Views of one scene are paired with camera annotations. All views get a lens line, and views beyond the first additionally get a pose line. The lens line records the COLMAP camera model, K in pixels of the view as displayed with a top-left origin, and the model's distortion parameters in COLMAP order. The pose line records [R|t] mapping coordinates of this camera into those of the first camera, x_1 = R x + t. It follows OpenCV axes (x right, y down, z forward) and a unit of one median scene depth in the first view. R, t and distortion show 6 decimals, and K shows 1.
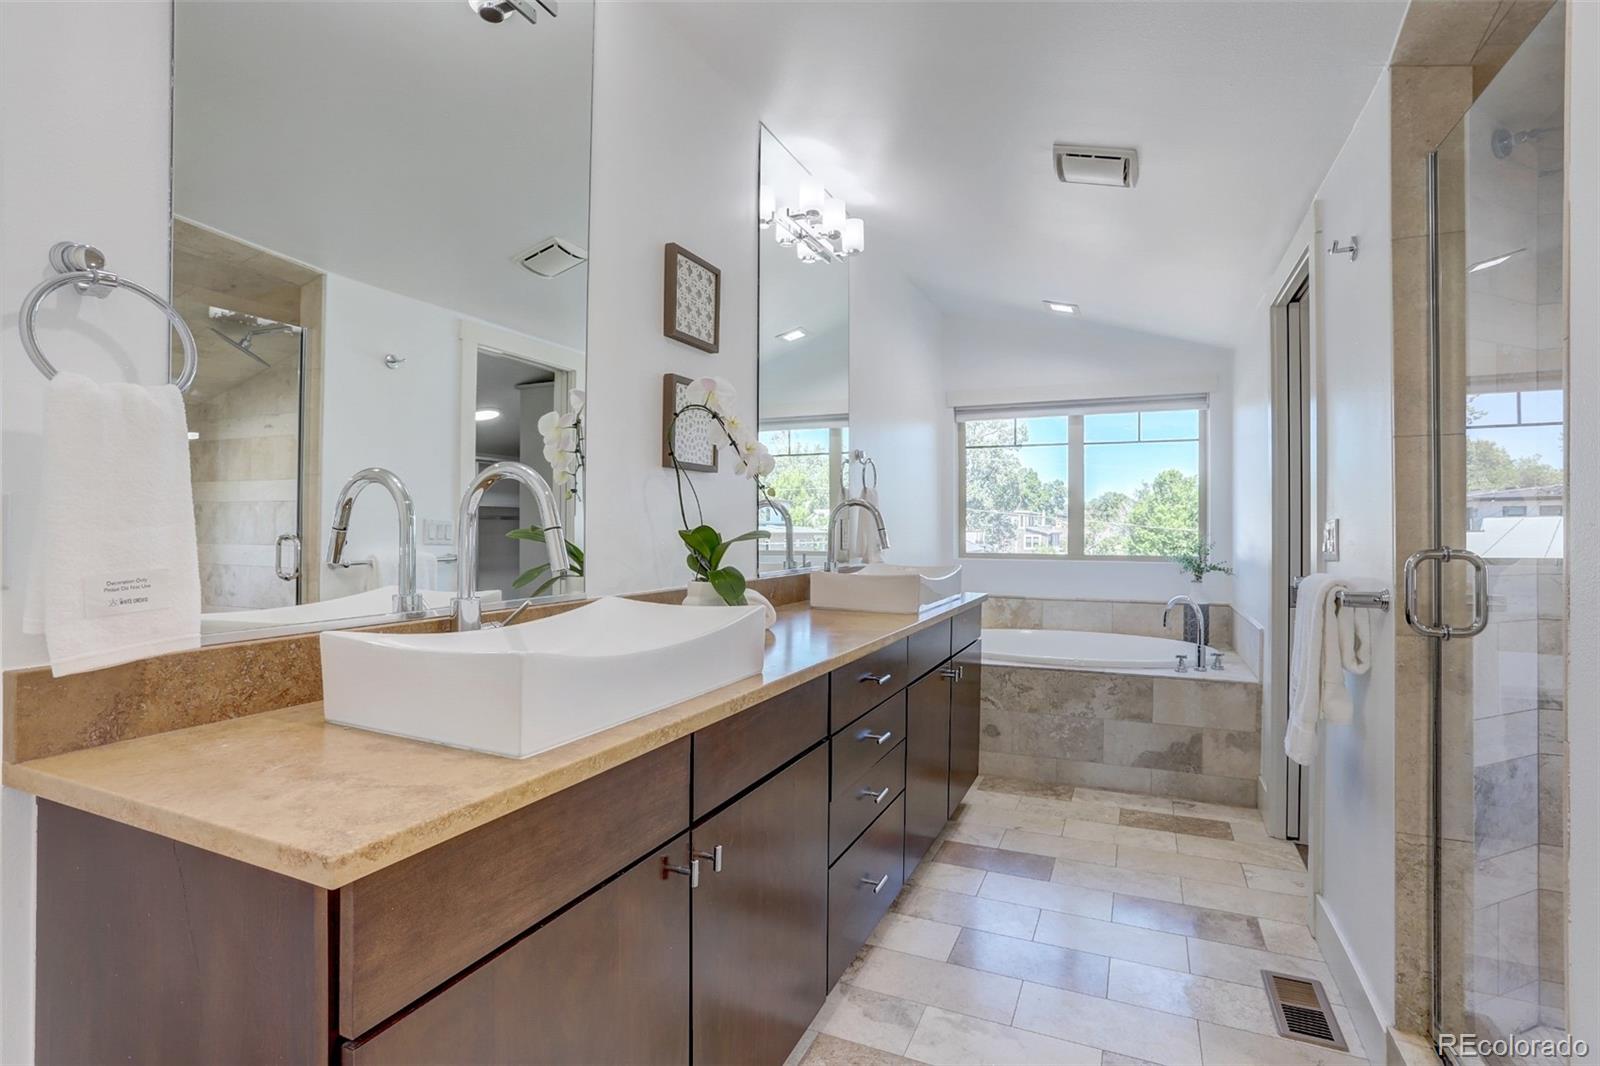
lens RADIAL K [[768.6, 0, 811.3], [0, 768.6, 529.8], [0, 0, 1]] dist [-0.043986, 0.010767]
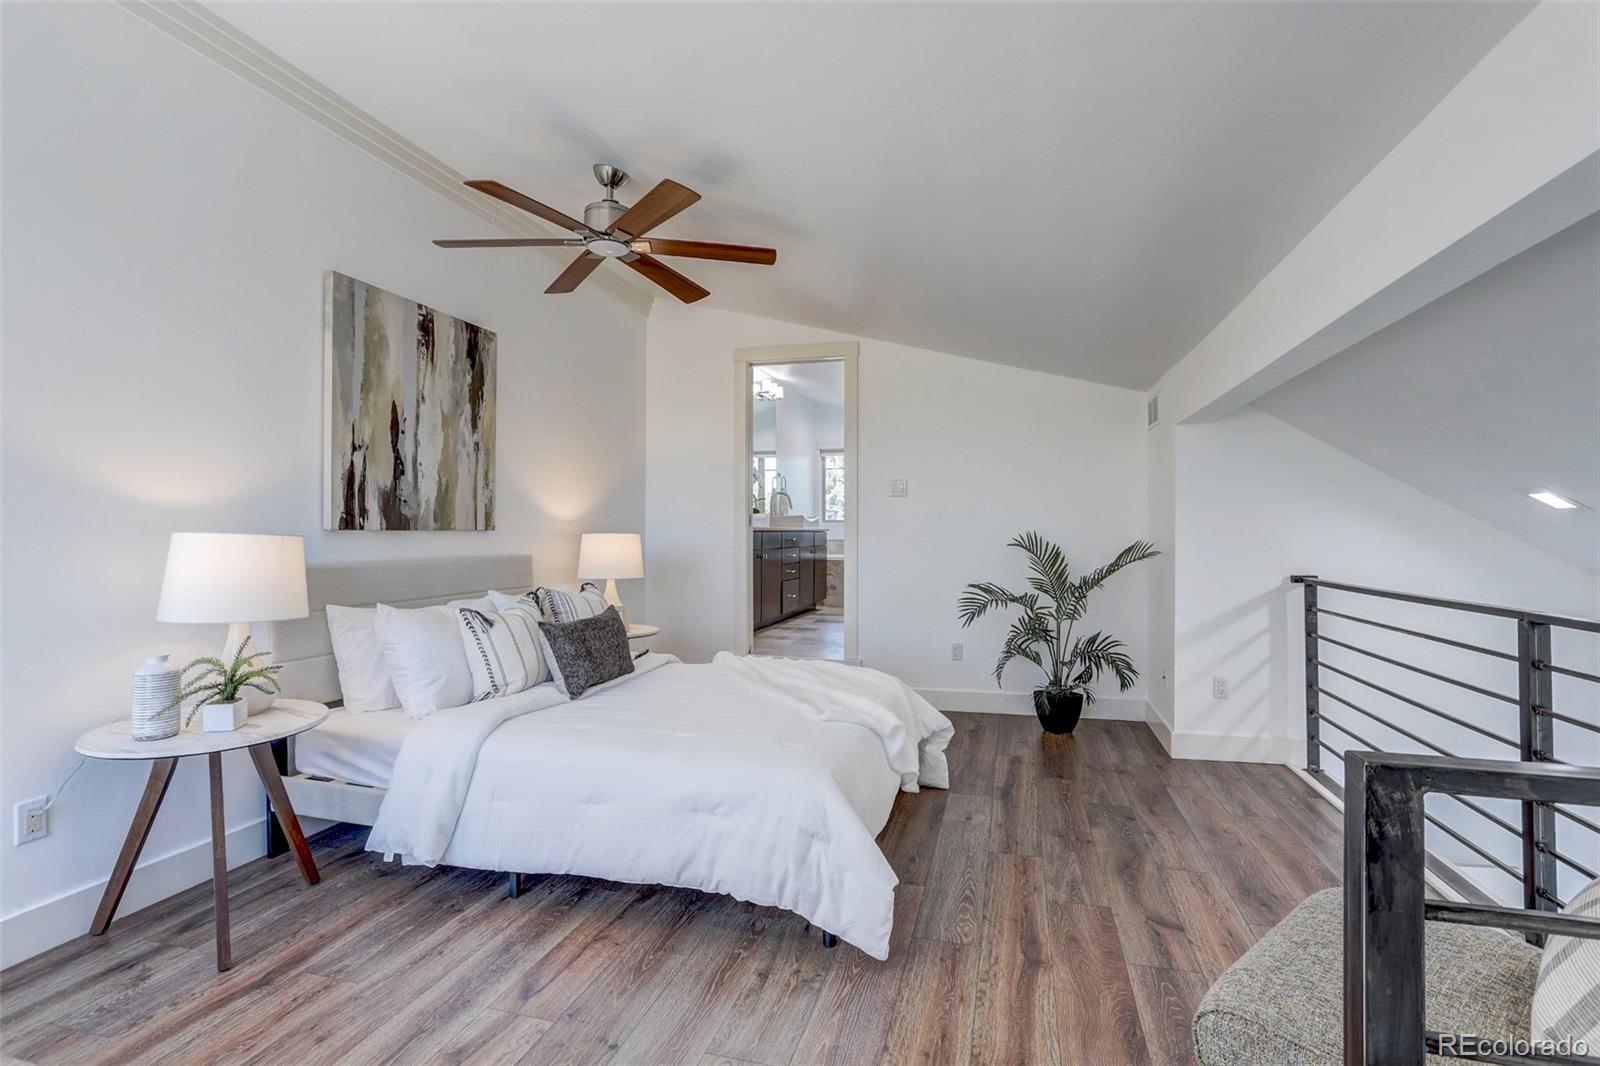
lens RADIAL K [[768.6, 0, 800.0], [0, 768.6, 531.1], [0, 0, 1]] dist [-0.043986, 0.010767]
pose [[0.990459, 0.007540, 0.137600, -0.224437], [-0.008214, 0.999957, 0.004327, 0.078636], [-0.137562, -0.005416, 0.990478, -1.550841]]
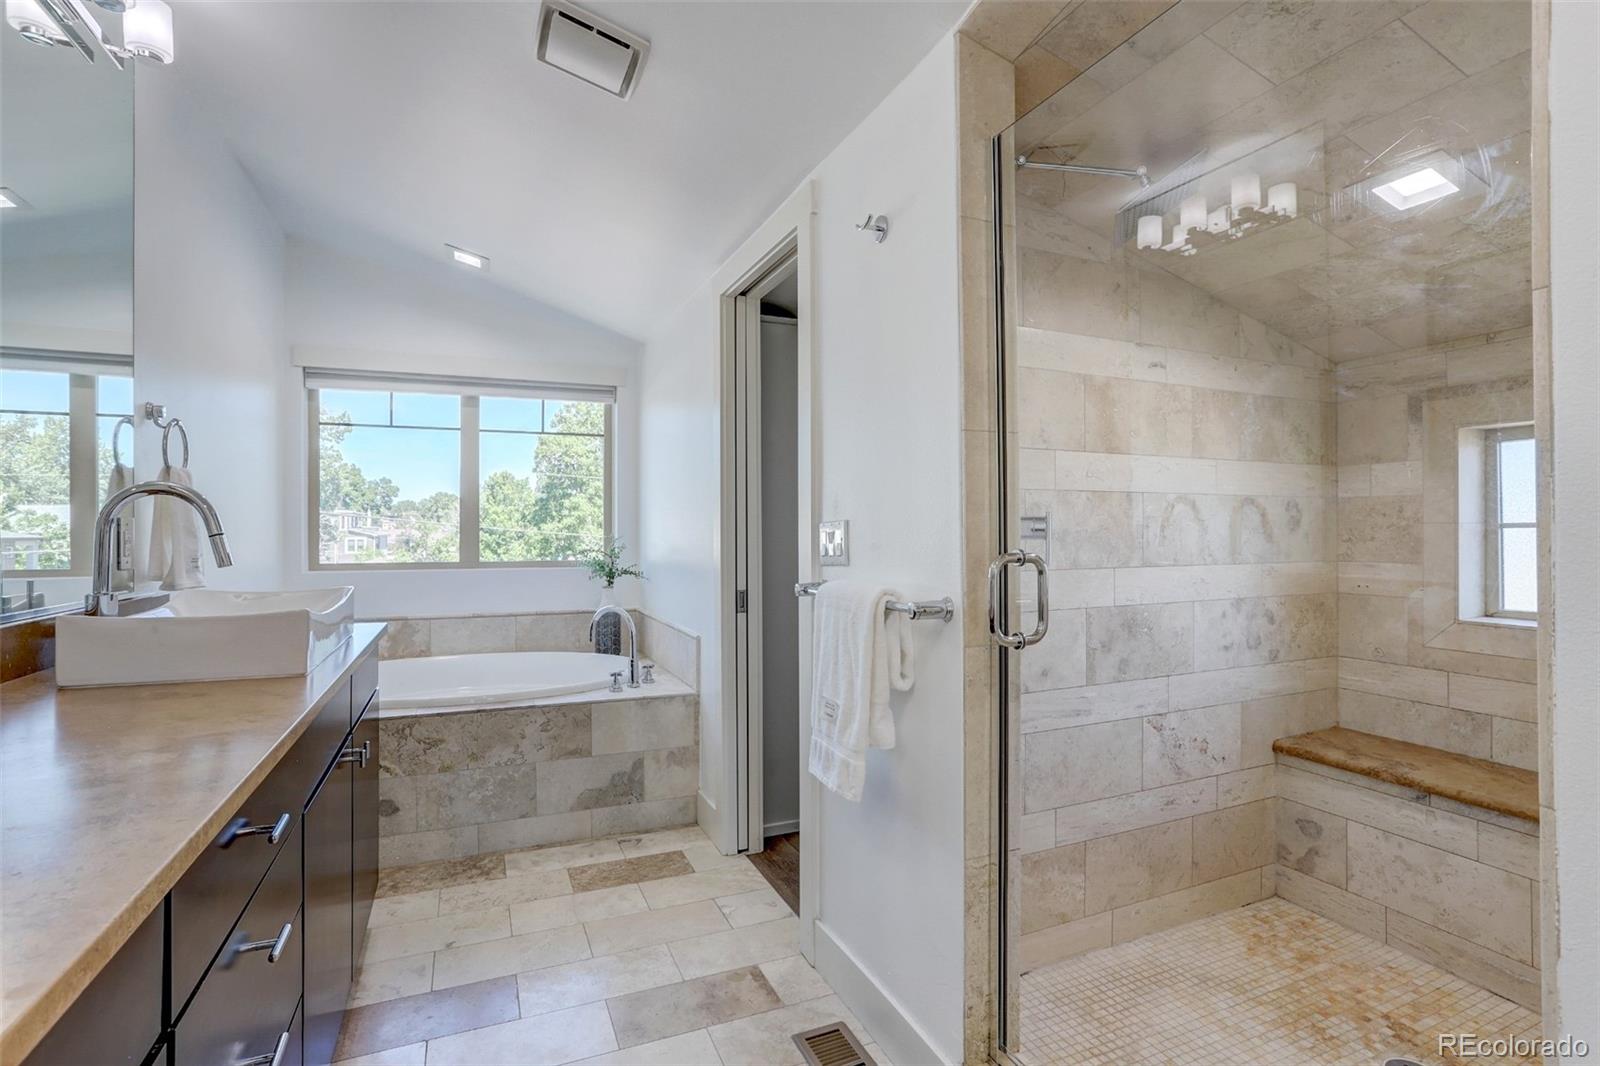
lens RADIAL K [[768.6, 0, 798.6], [0, 768.6, 530.8], [0, 0, 1]] dist [-0.043986, 0.010767]
pose [[0.686810, -0.004334, 0.726824, -0.018818], [0.004727, 0.999988, 0.001497, -0.001966], [-0.726822, 0.002407, 0.686822, 0.230604]]
